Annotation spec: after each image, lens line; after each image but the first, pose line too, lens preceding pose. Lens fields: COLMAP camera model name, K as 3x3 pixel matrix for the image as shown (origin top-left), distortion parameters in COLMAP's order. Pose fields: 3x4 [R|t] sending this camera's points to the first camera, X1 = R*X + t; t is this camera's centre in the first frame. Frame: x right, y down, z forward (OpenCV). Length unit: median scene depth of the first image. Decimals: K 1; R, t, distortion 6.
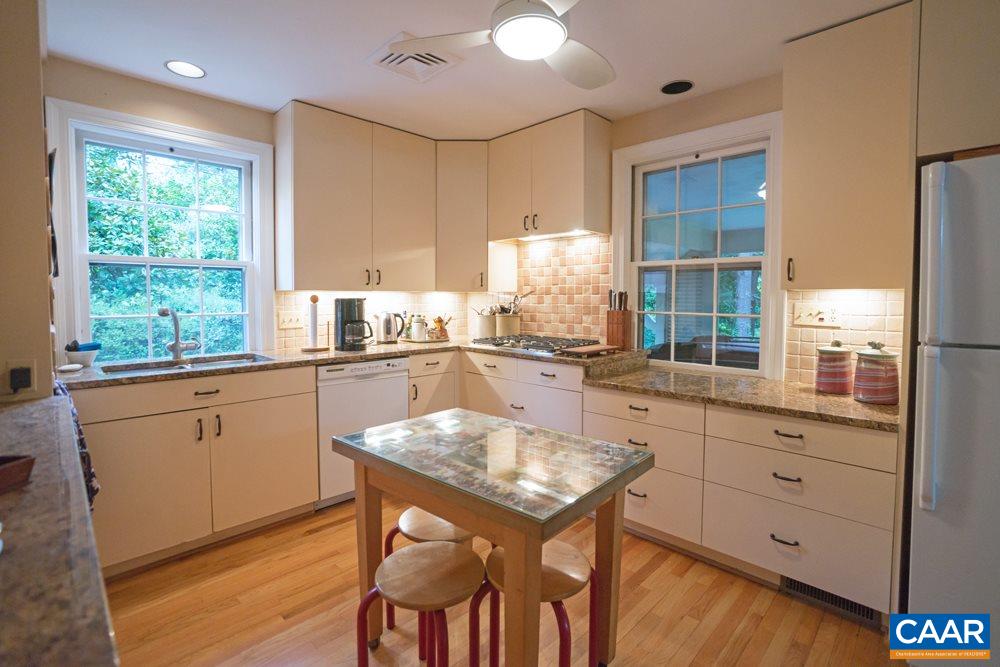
lens RADIAL K [[465.4, 0, 510.7], [0, 465.4, 314.1], [0, 0, 1]] dist [-0.060215, 0.025568]
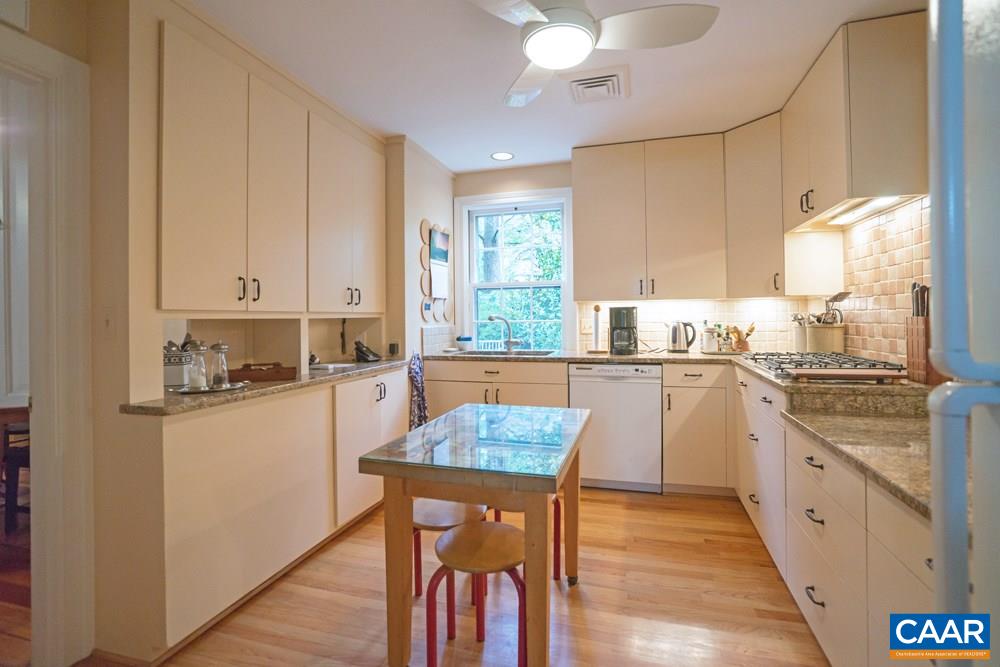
lens RADIAL K [[465.4, 0, 510.7], [0, 465.4, 314.1], [0, 0, 1]] dist [-0.060215, 0.025568]
pose [[0.470107, -0.011969, -0.882528, 0.505673], [-0.021018, 0.999473, -0.024751, 0.015179], [0.882359, 0.030185, 0.469607, 0.251272]]
